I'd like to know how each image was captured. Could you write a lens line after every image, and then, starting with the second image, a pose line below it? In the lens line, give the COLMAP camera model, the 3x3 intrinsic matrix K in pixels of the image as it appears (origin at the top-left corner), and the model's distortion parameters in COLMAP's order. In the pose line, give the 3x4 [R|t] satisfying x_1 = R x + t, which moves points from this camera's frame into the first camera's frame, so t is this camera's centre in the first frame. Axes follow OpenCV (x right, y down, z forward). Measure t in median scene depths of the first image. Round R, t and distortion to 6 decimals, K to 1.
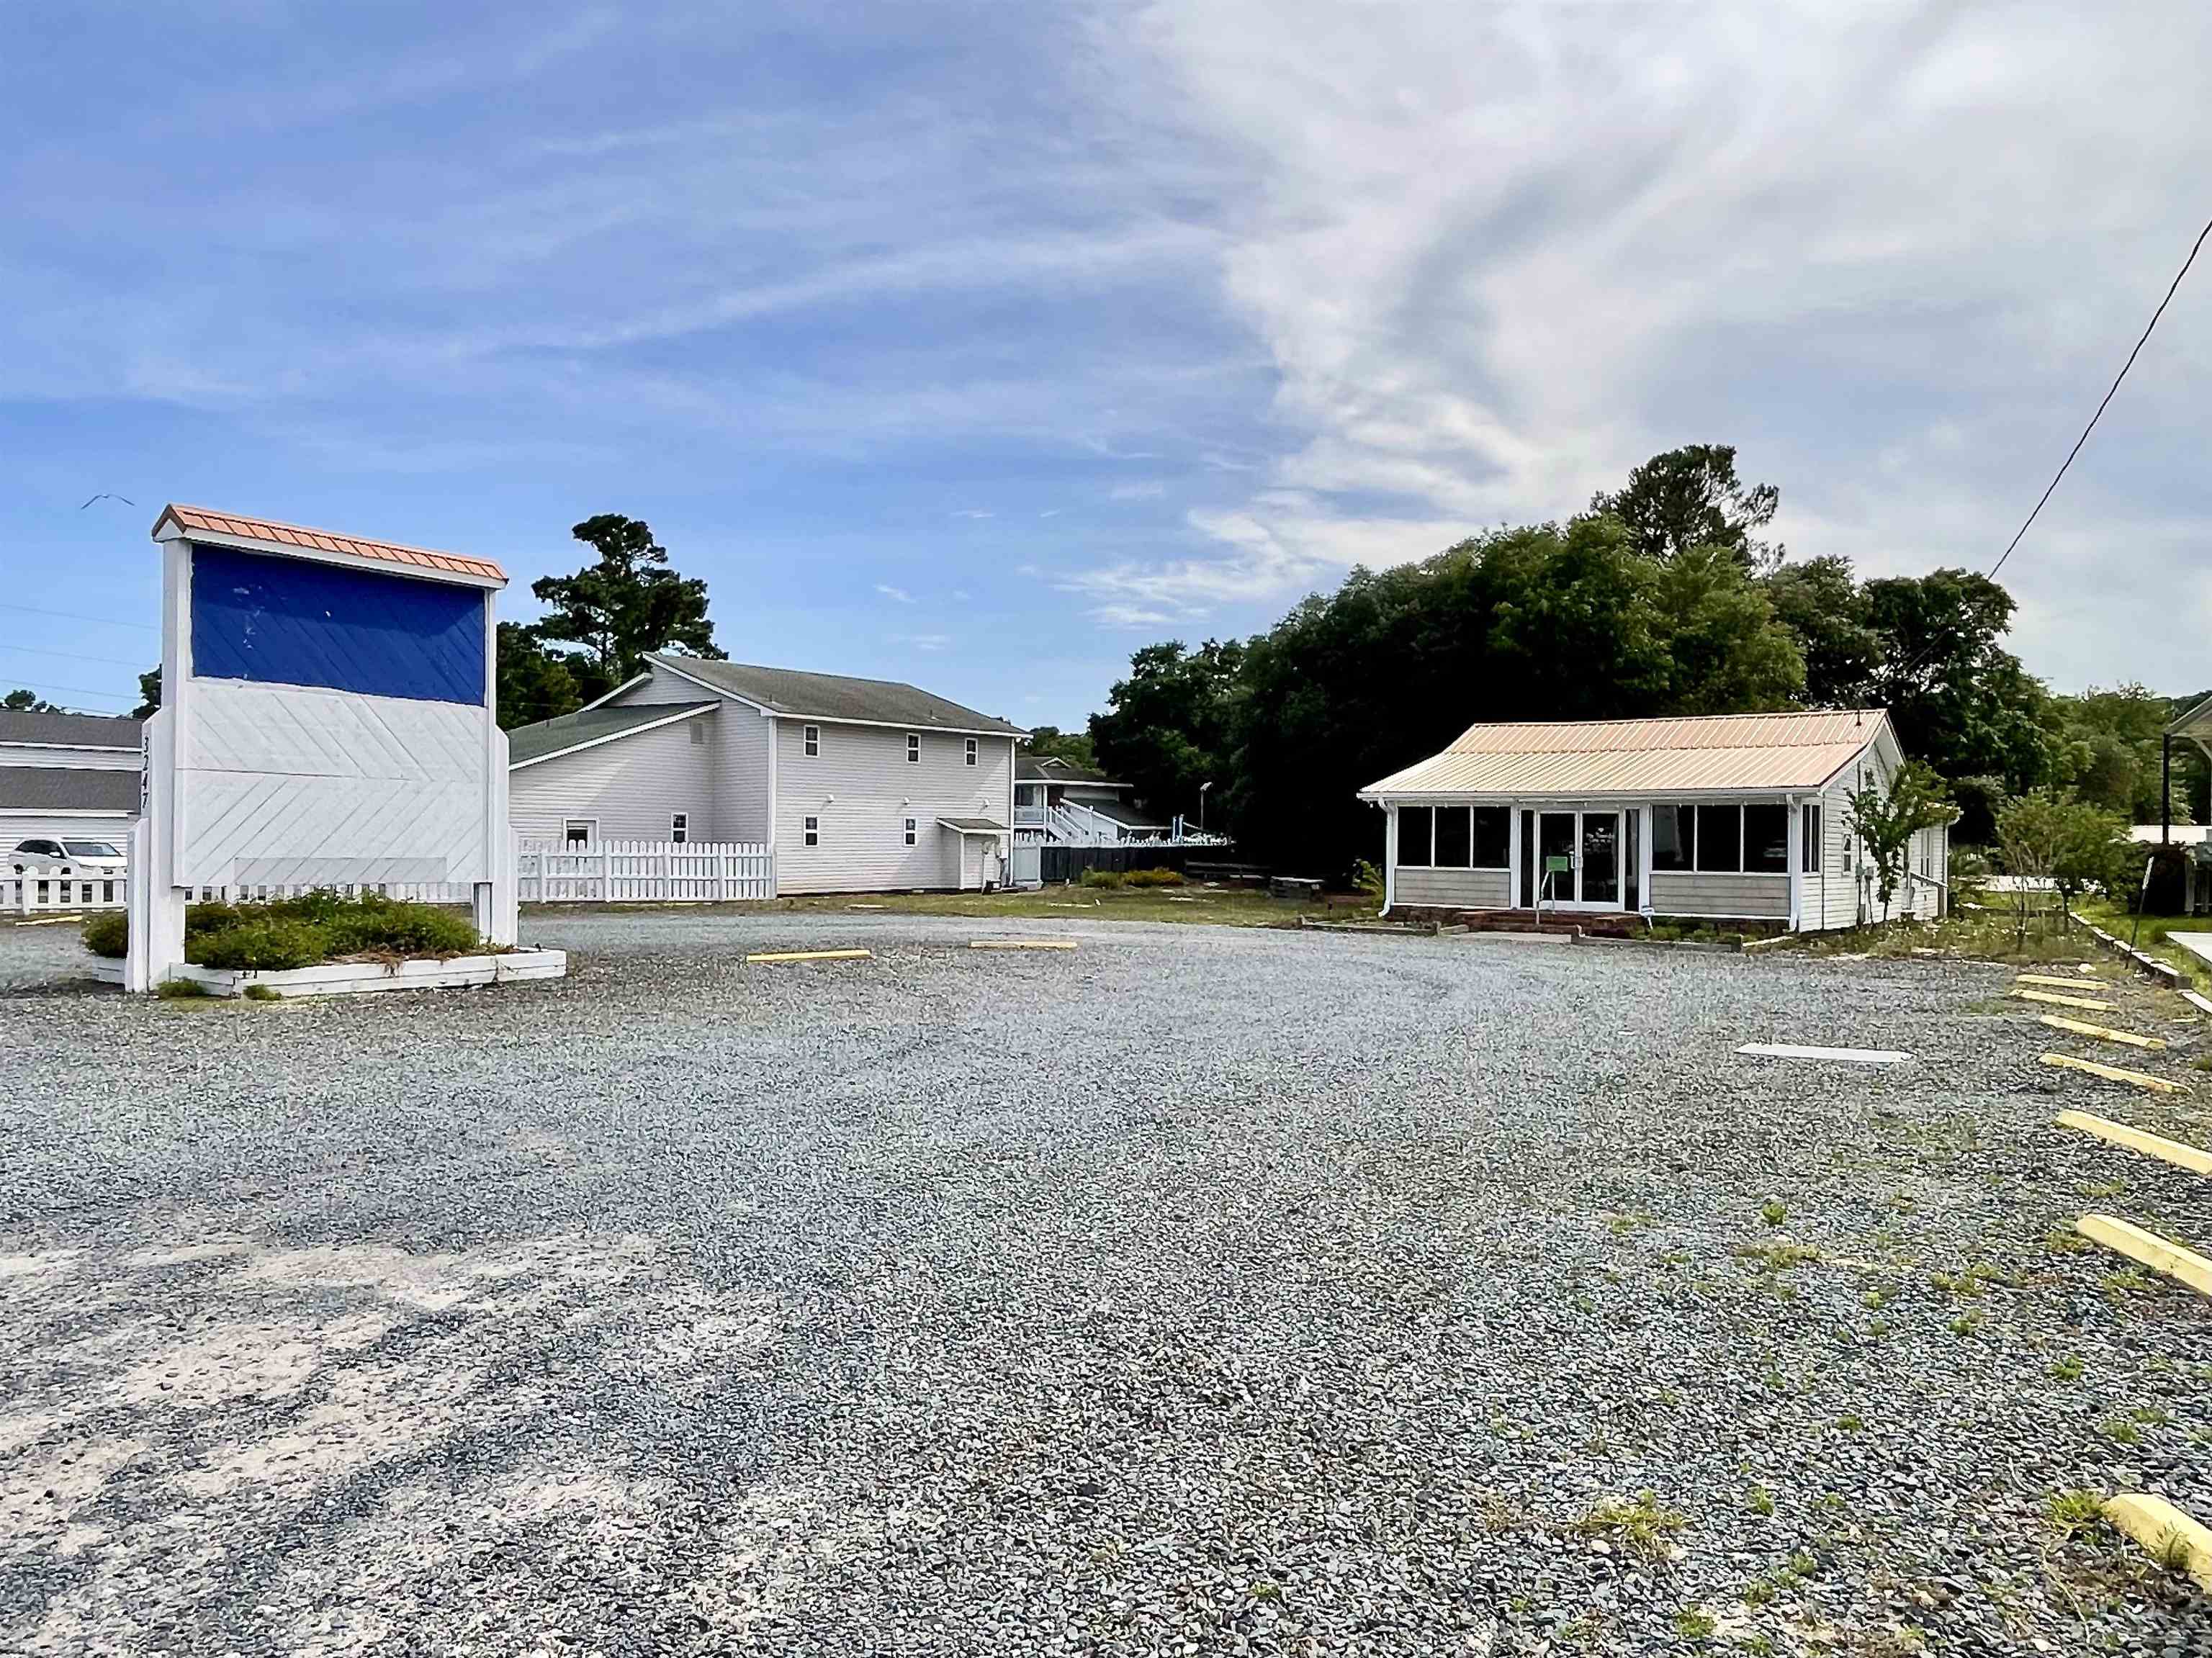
lens RADIAL K [[1519.1, 0, 1153.0], [0, 1519.1, 829.6], [0, 0, 1]] dist [0.034906, 0.000361]
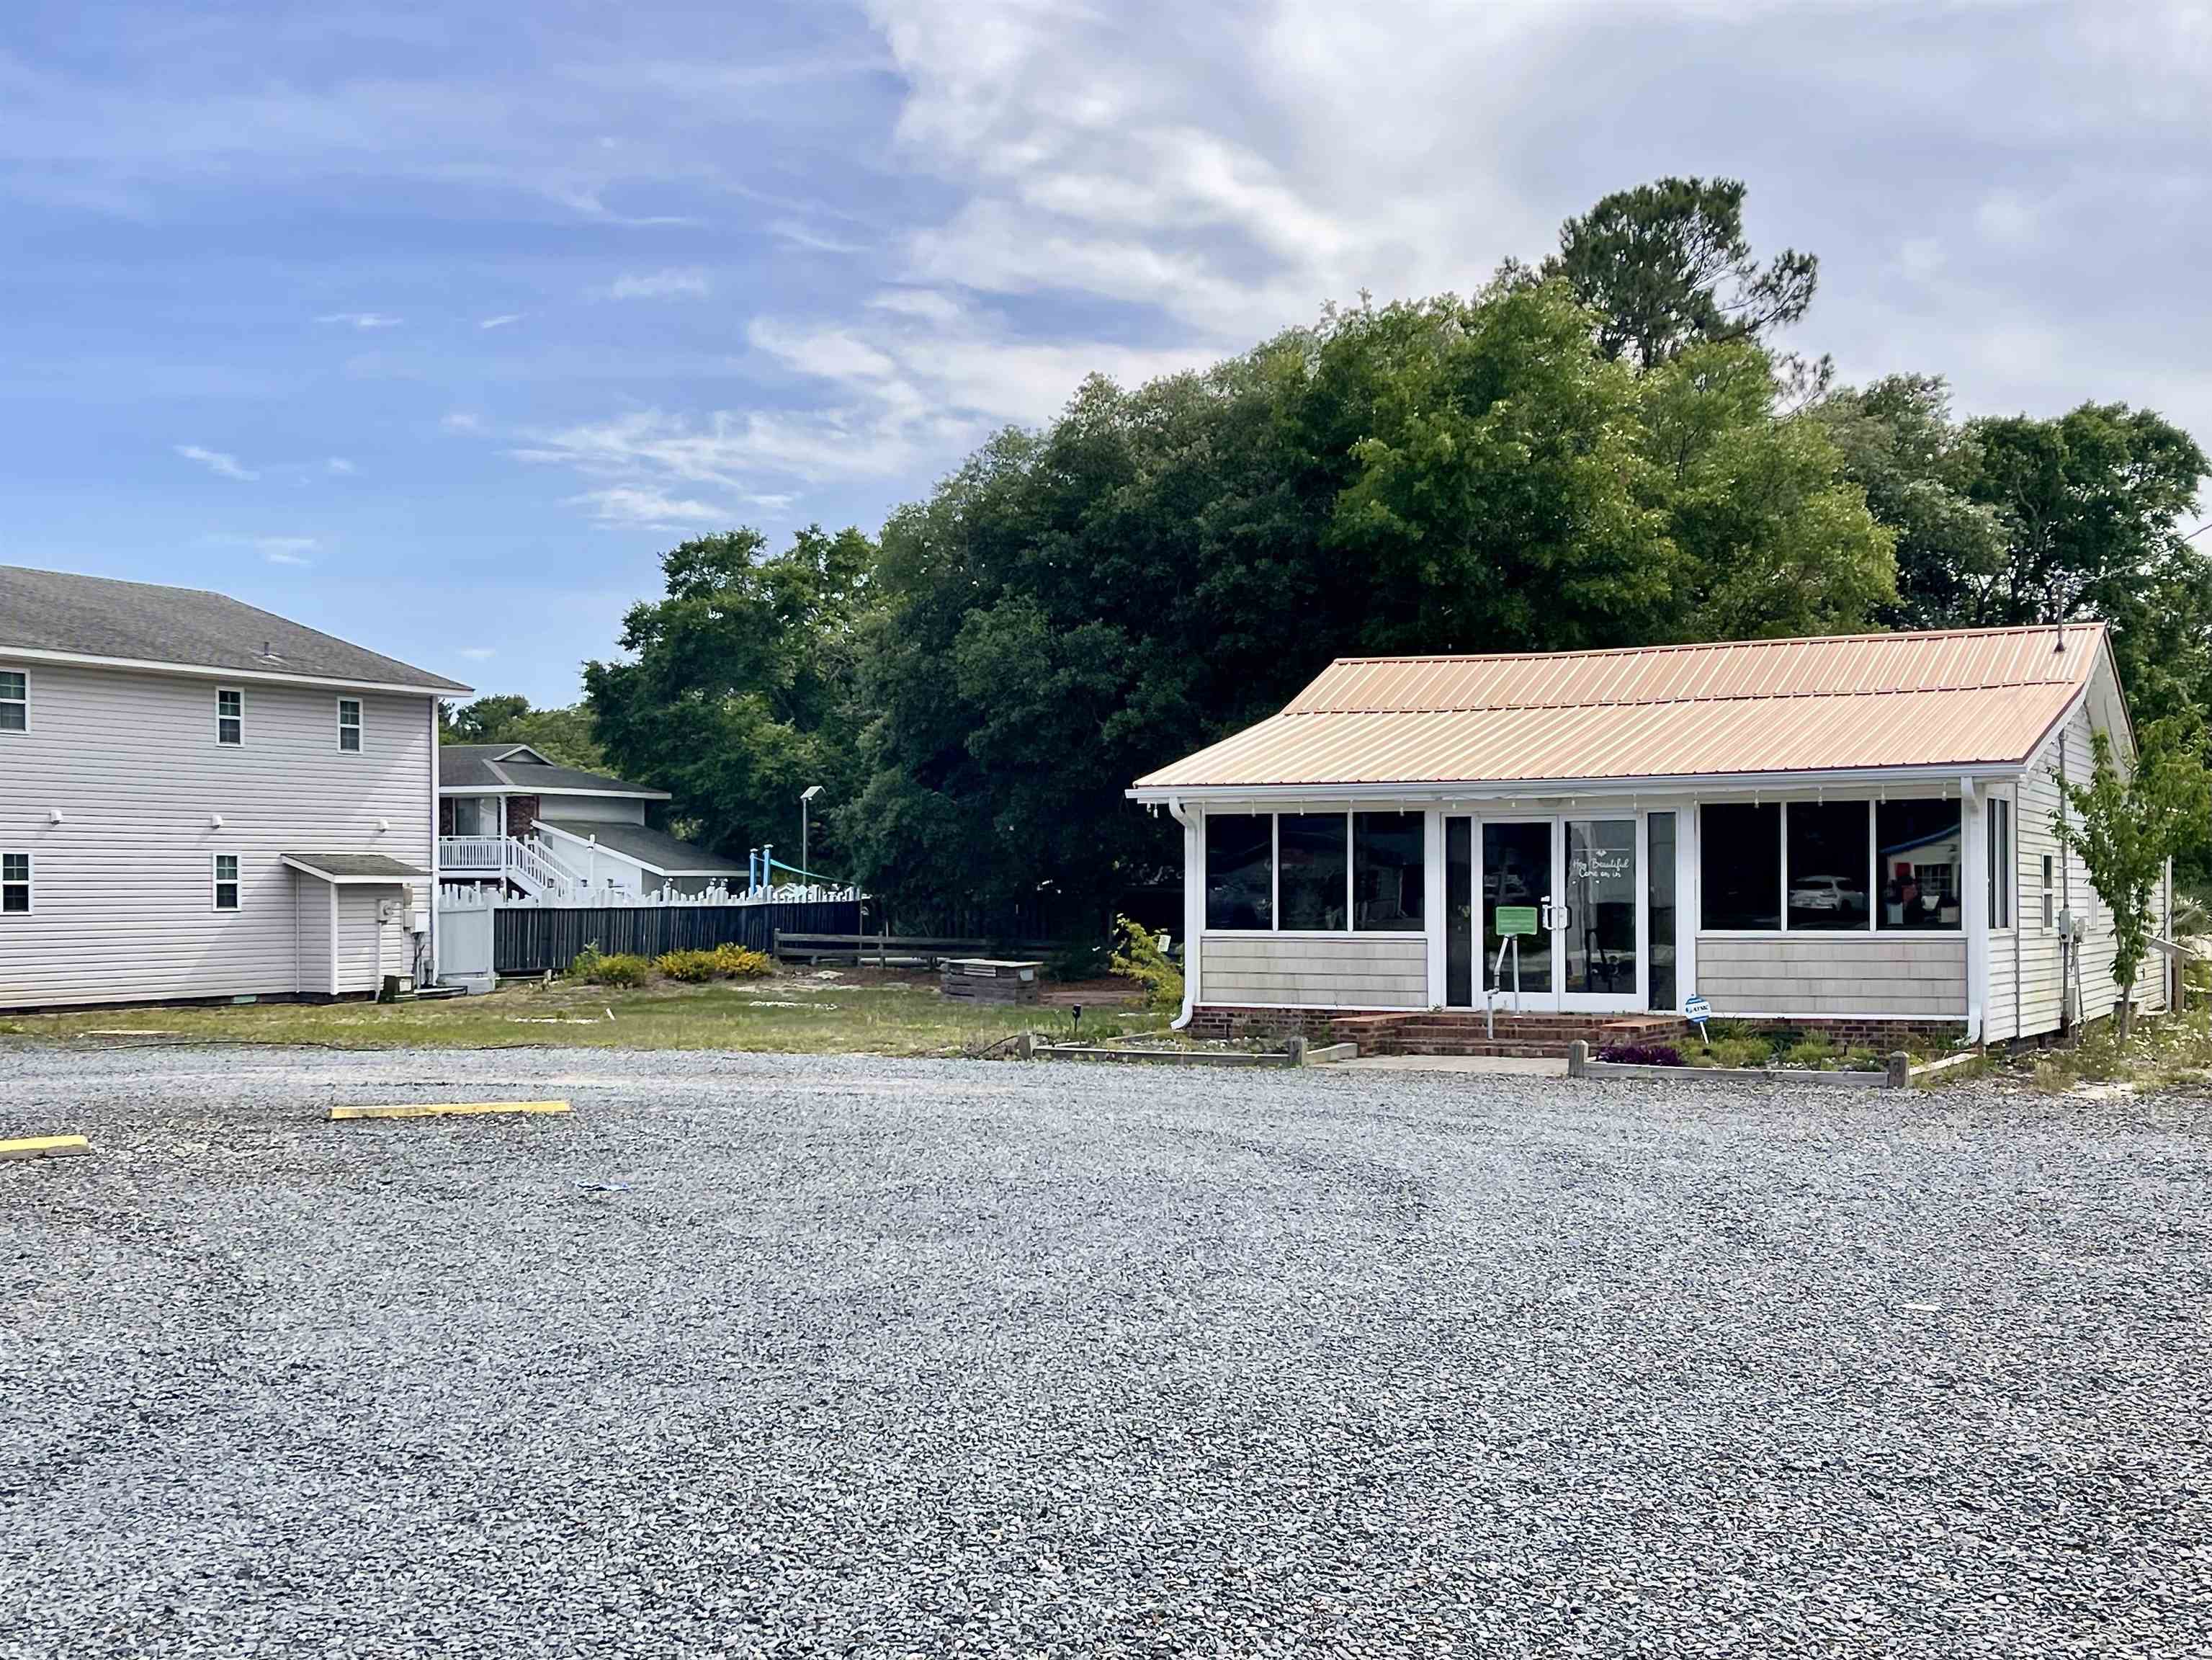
lens RADIAL K [[2638.7, 0, 1080.1], [0, 2638.7, 896.2], [0, 0, 1]] dist [0.104821, 0.000000]
pose [[0.989600, -0.013468, 0.143212, -0.006604], [0.012682, 0.999899, 0.006399, 0.004475], [-0.143283, -0.004517, 0.989671, 0.091070]]
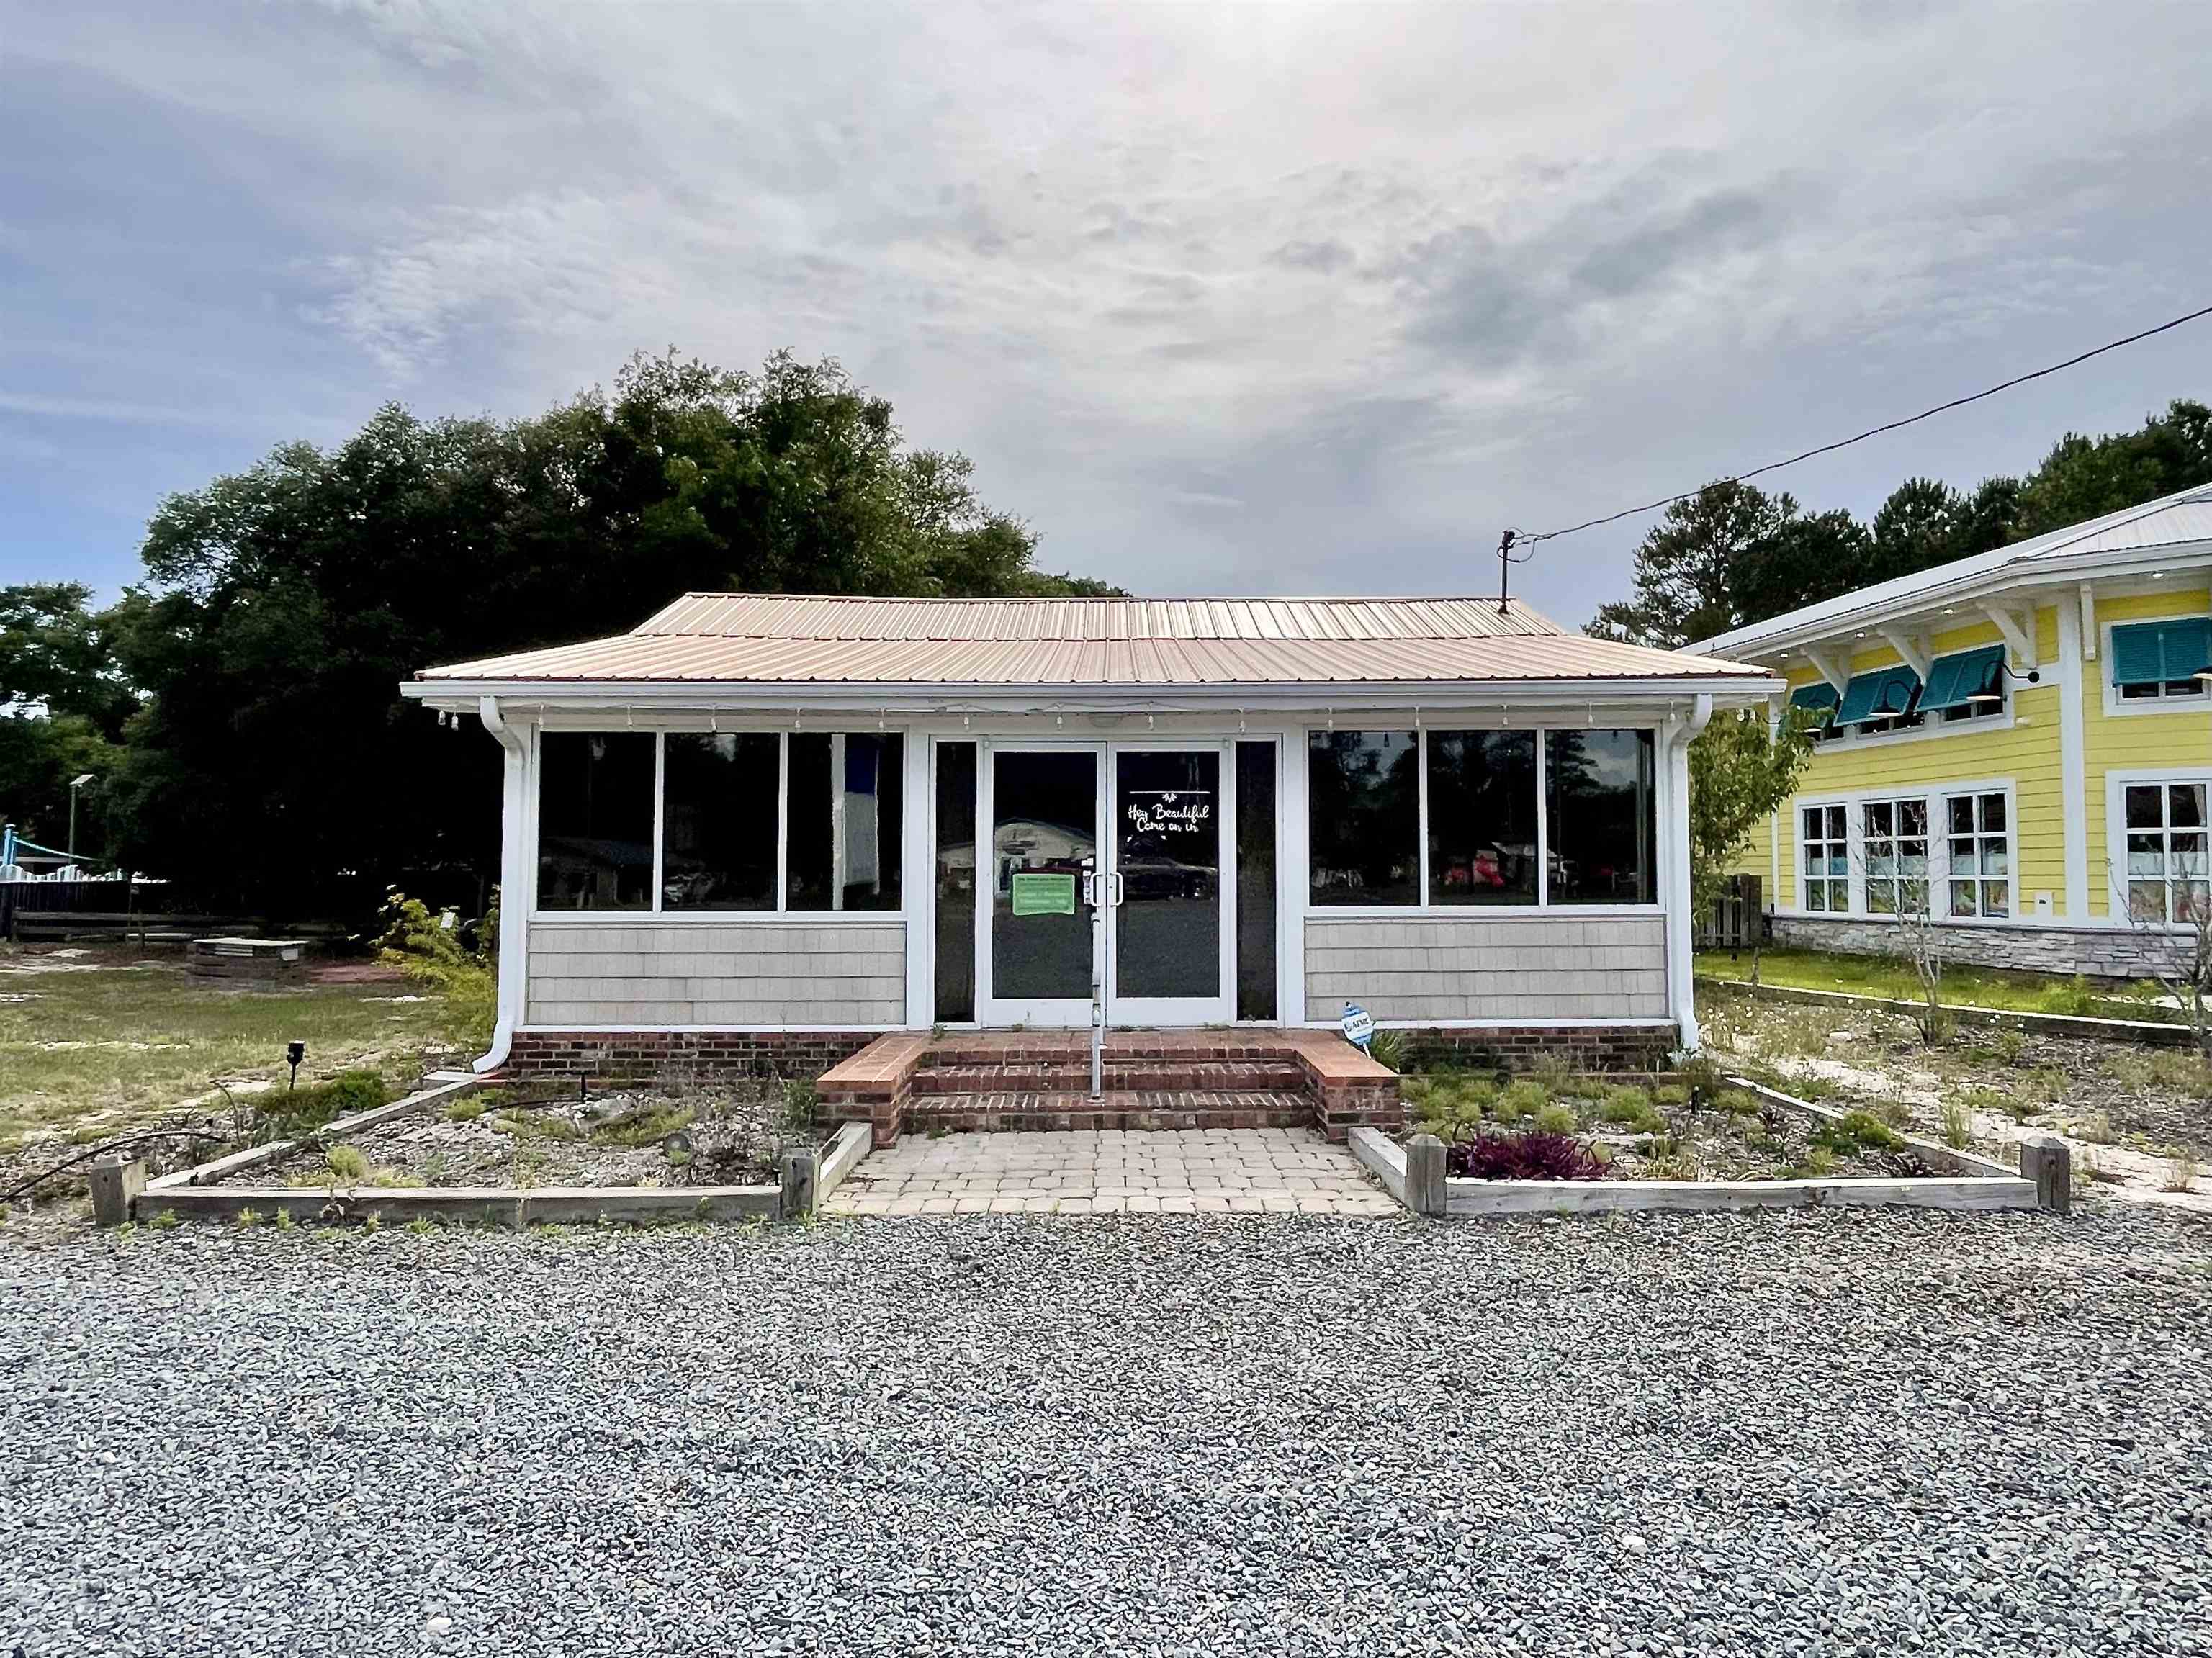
lens RADIAL K [[1319.9, 0, 1113.2], [0, 1319.9, 802.4], [0, 0, 1]] dist [0.014206, -0.014482]
pose [[0.798460, 0.024531, 0.601548, 0.063601], [0.007453, 0.998690, -0.050620, 0.011539], [-0.602002, 0.044902, 0.797231, 0.508143]]
